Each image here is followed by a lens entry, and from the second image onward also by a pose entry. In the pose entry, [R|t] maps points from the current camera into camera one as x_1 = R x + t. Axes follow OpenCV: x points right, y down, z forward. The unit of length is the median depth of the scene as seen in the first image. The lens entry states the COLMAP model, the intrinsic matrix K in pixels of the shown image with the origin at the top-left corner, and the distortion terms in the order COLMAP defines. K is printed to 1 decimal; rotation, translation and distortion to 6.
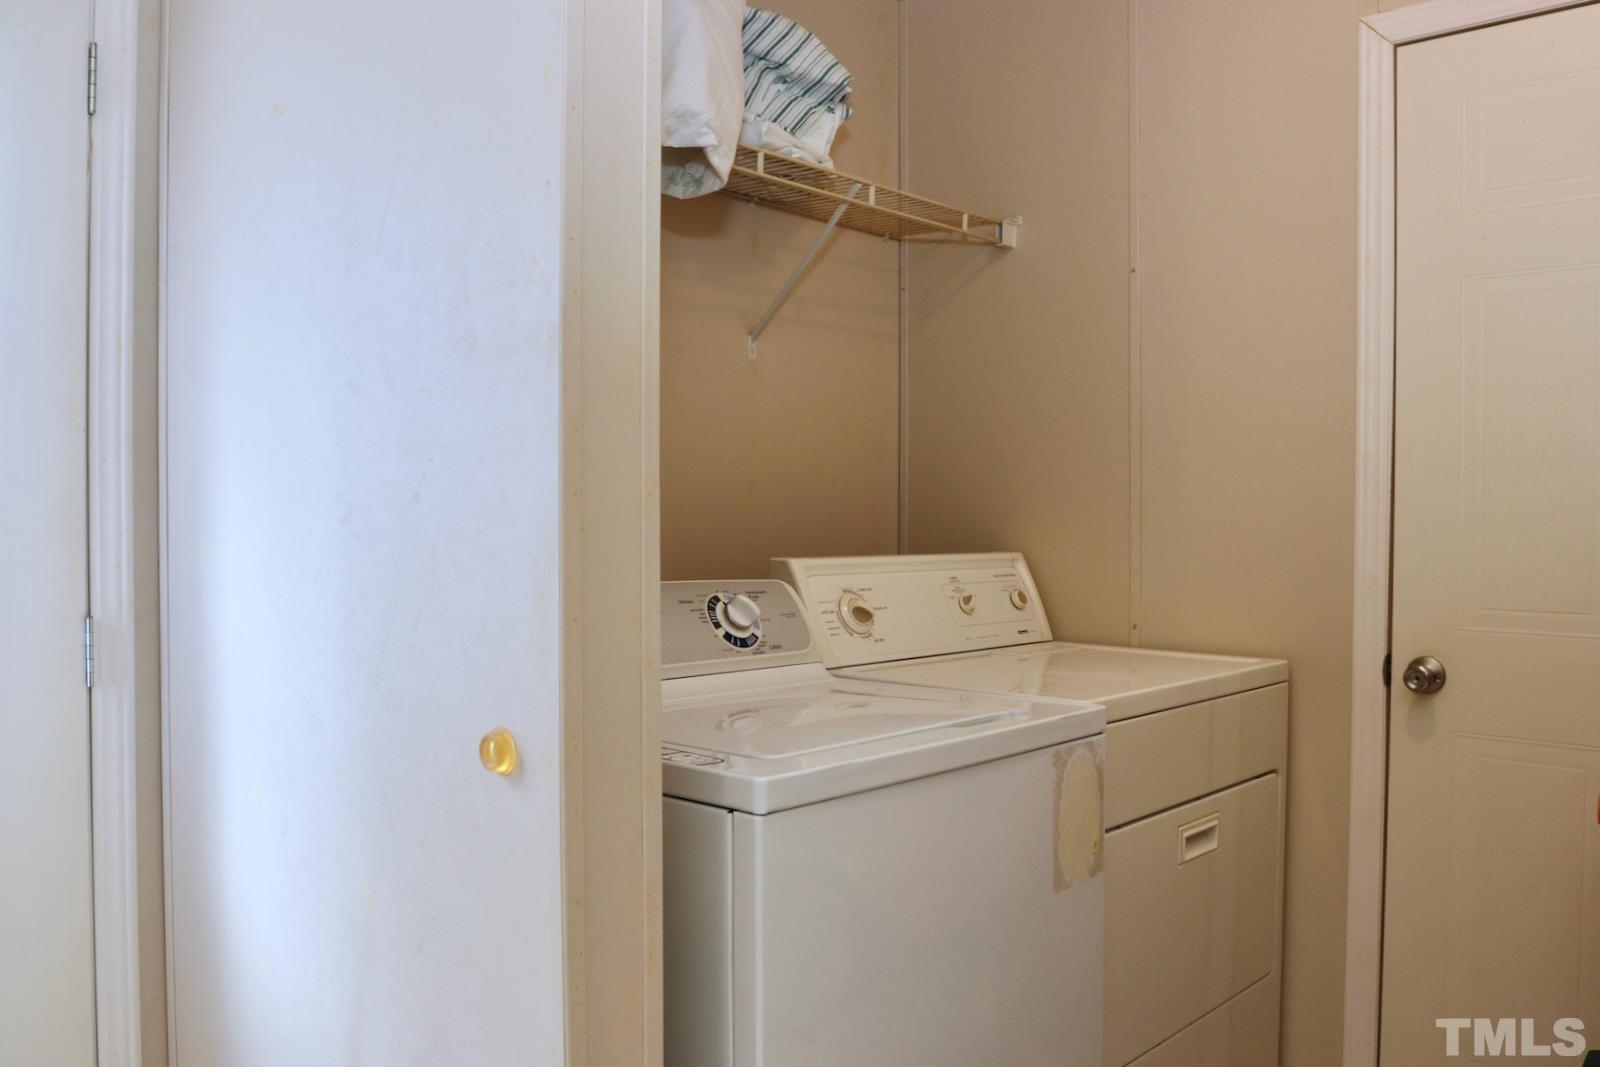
lens RADIAL K [[1266.3, 0, 778.8], [0, 1266.3, 533.0], [0, 0, 1]] dist [-0.089014, 0.050722]
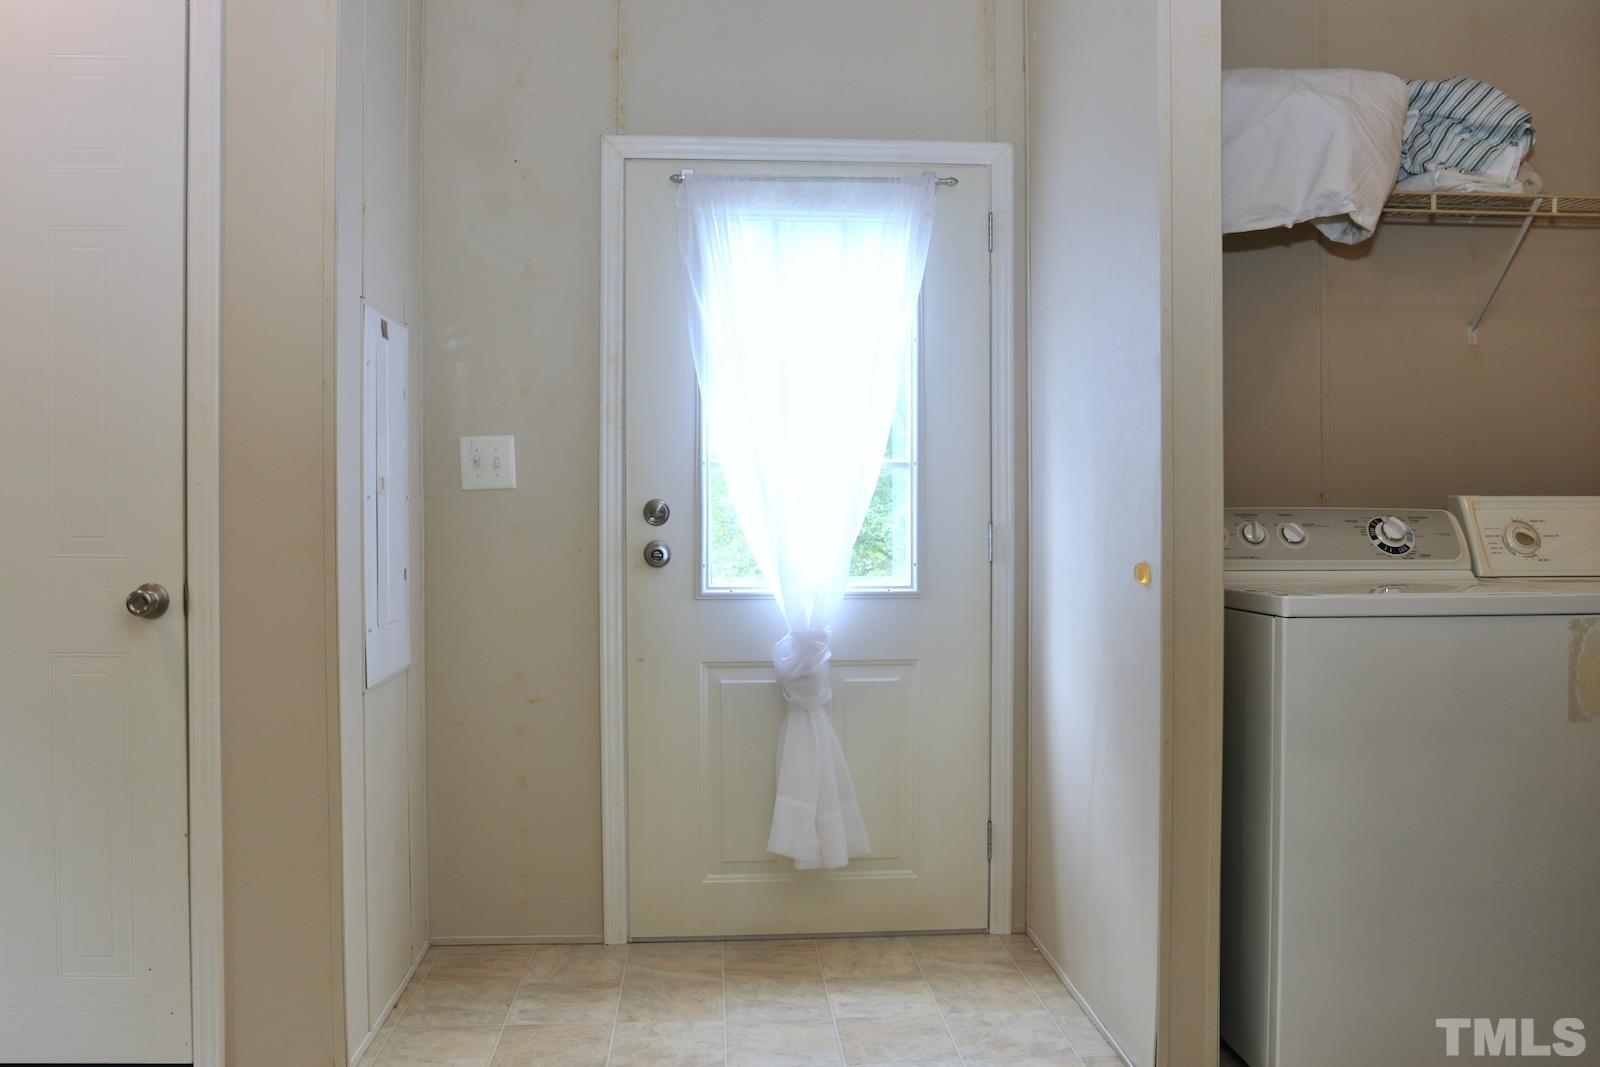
lens RADIAL K [[1266.3, 0, 778.8], [0, 1266.3, 533.0], [0, 0, 1]] dist [-0.089014, 0.050722]
pose [[0.720475, 0.006009, -0.693455, 0.399848], [-0.003599, 0.999981, 0.004926, 0.056576], [0.693472, -0.001053, 0.720483, -0.443245]]
